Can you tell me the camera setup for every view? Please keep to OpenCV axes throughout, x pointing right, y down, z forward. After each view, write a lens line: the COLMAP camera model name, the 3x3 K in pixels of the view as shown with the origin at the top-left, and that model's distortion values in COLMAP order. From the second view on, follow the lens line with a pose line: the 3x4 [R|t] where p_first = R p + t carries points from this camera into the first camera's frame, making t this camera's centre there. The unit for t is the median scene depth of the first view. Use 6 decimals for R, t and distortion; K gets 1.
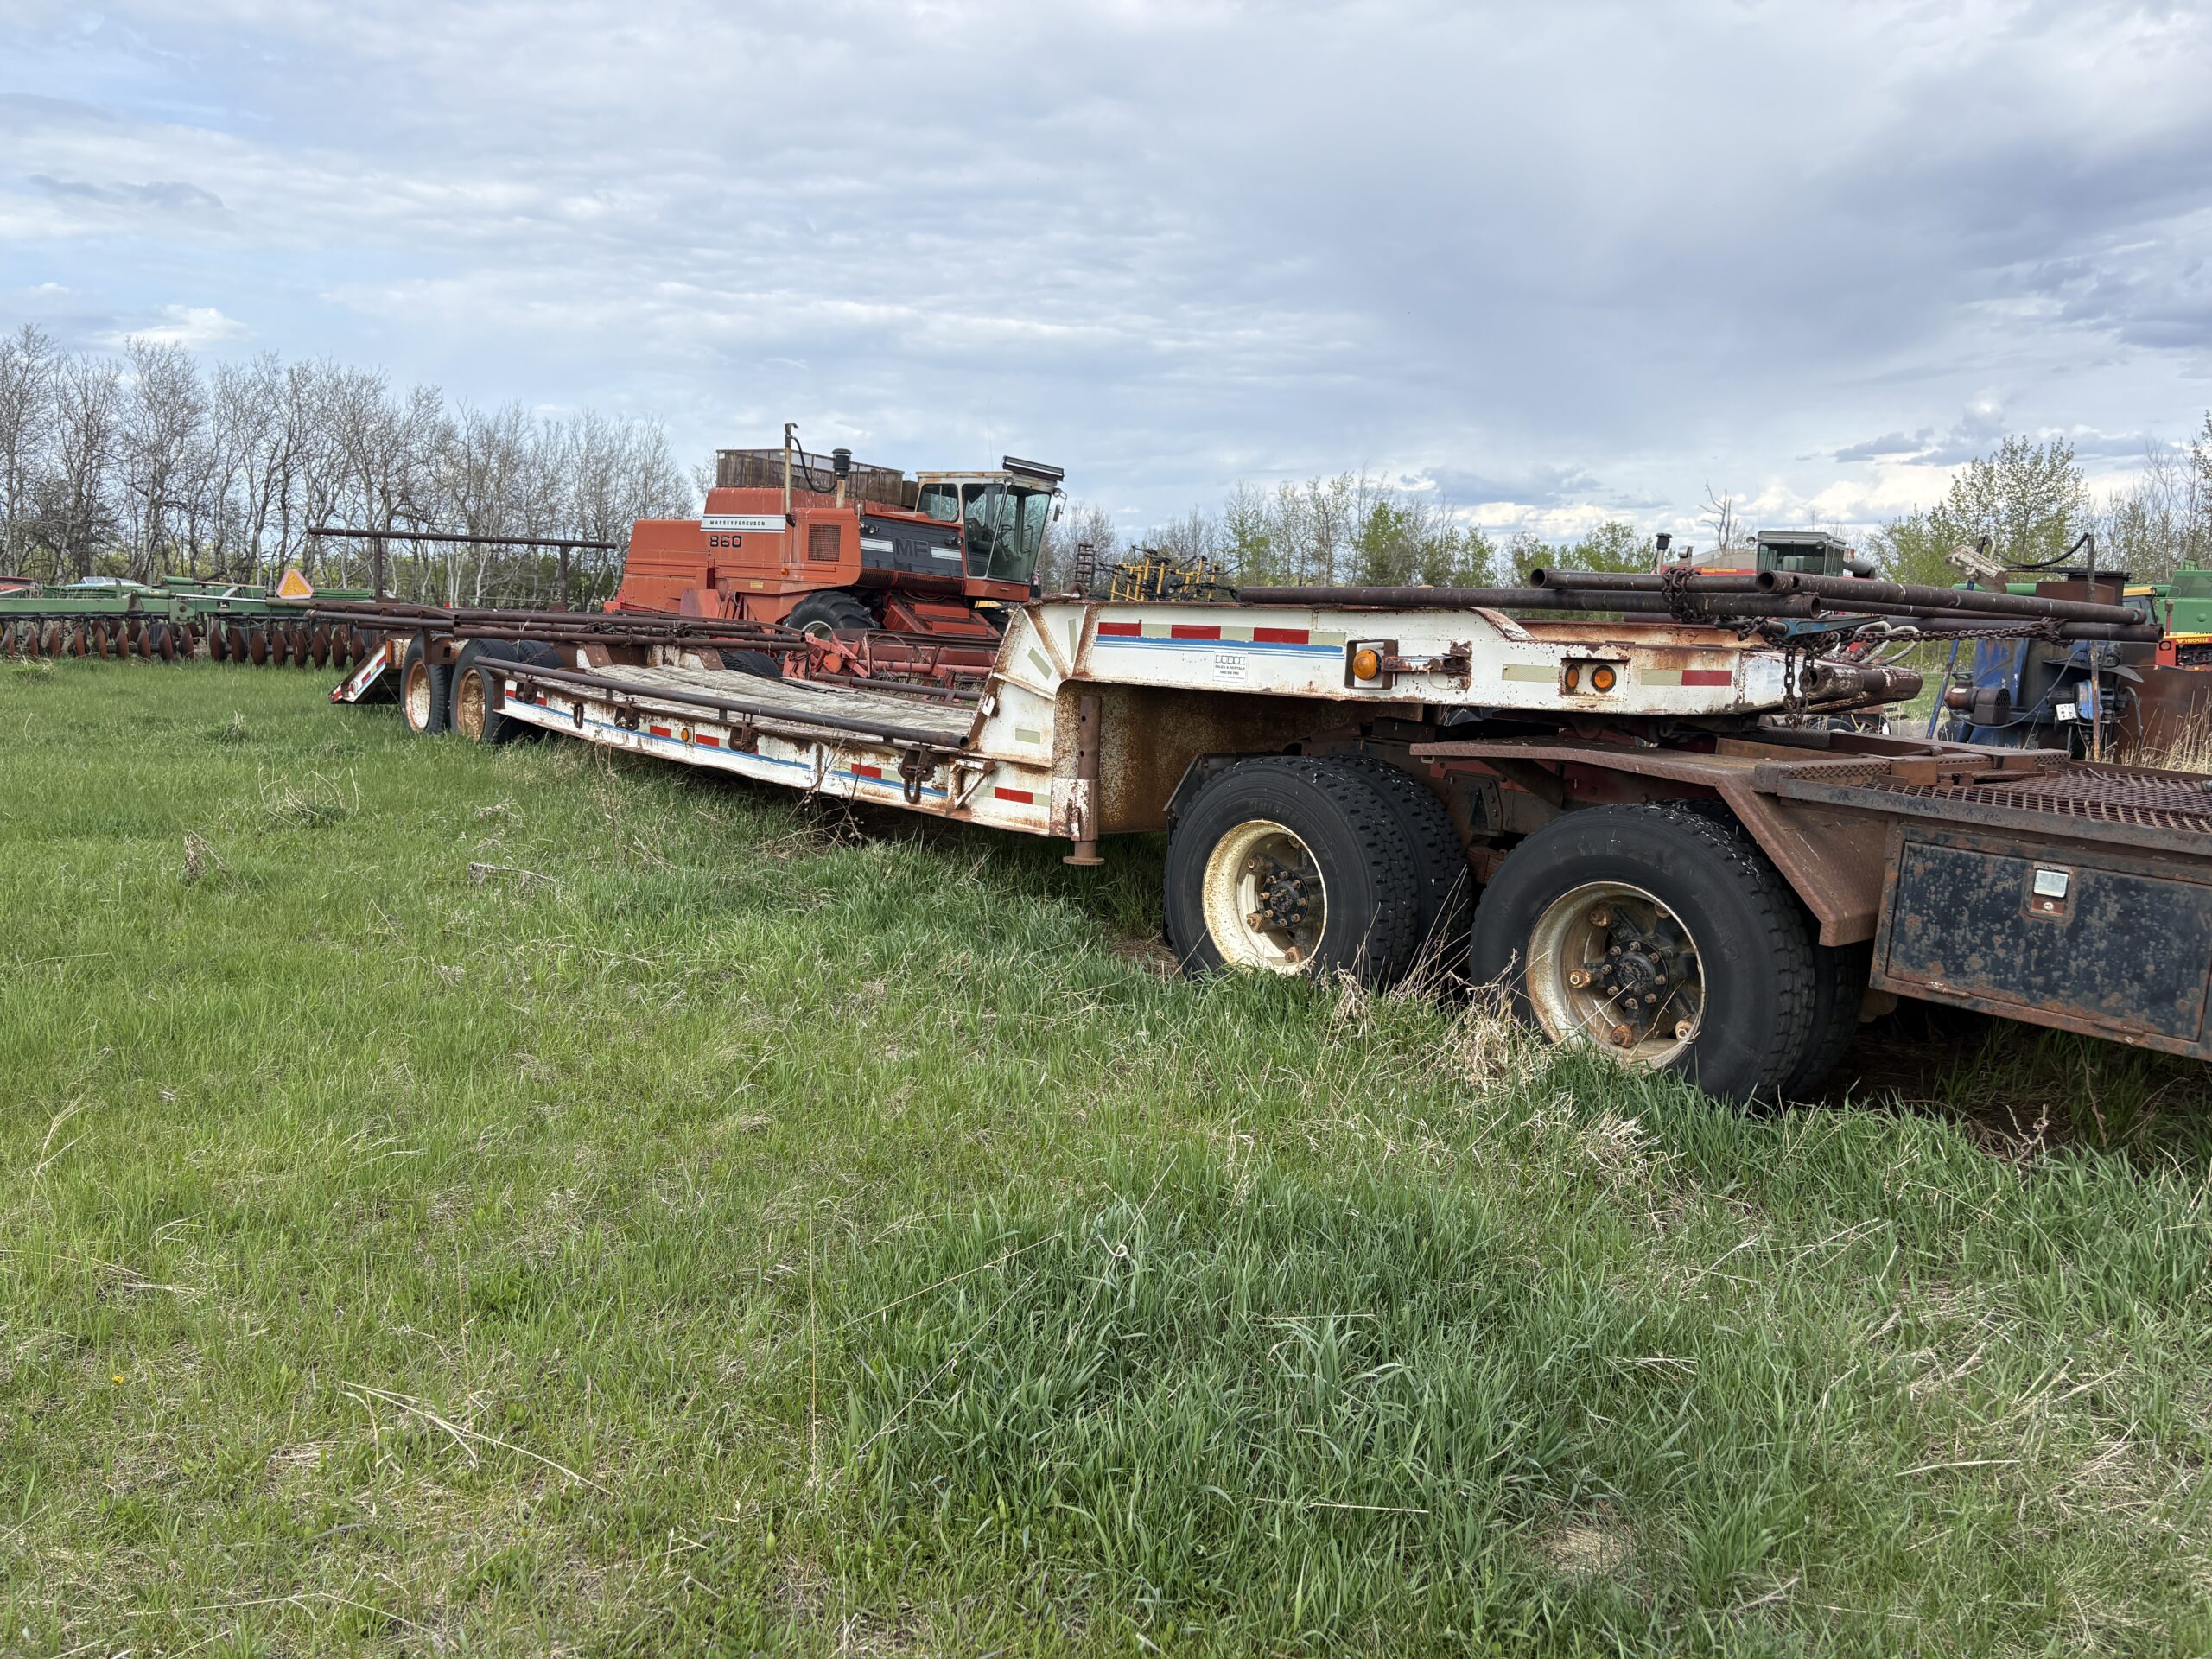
lens RADIAL K [[1523.7, 0, 1106.0], [0, 1523.7, 829.5], [0, 0, 1]] dist [-0.001424, -0.003136]
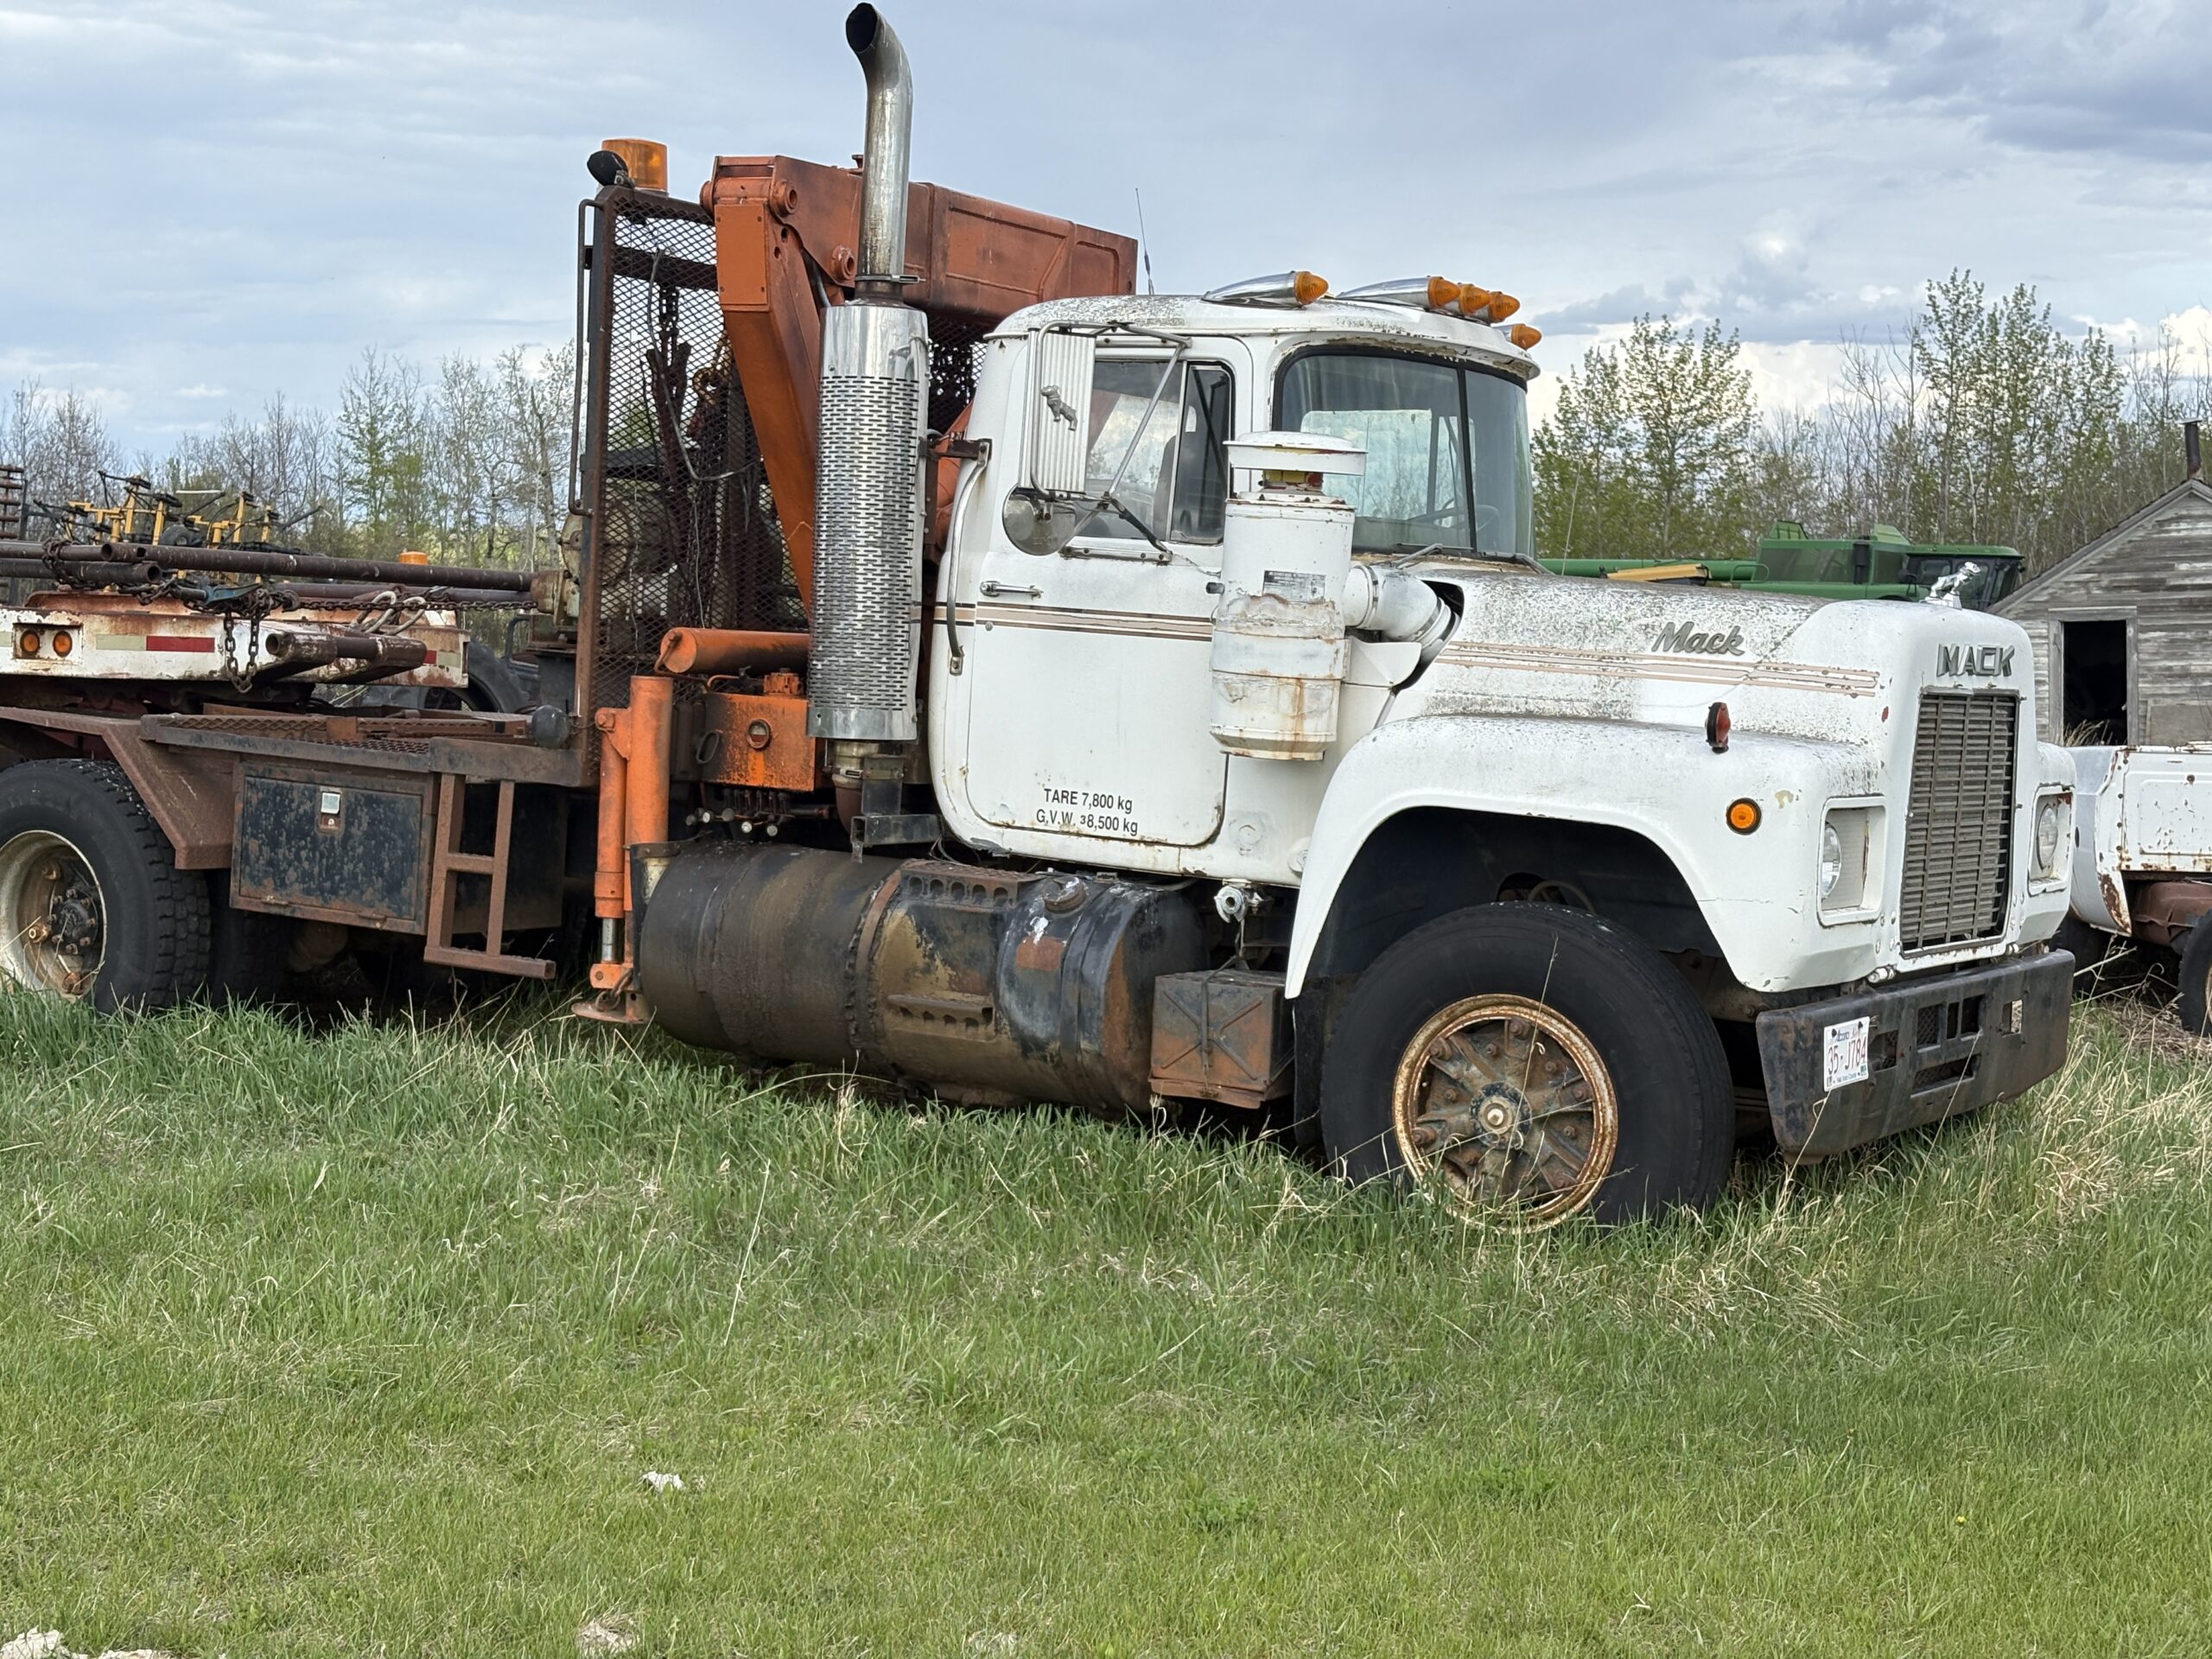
lens RADIAL K [[3211.8, 0, 1106.0], [0, 3211.8, 829.5], [0, 0, 1]] dist [0.262865, -0.967776]
pose [[0.966202, -0.012203, 0.257498, 0.437209], [0.030782, 0.997194, -0.068245, 0.199837], [-0.255942, 0.073865, 0.963866, -1.308600]]
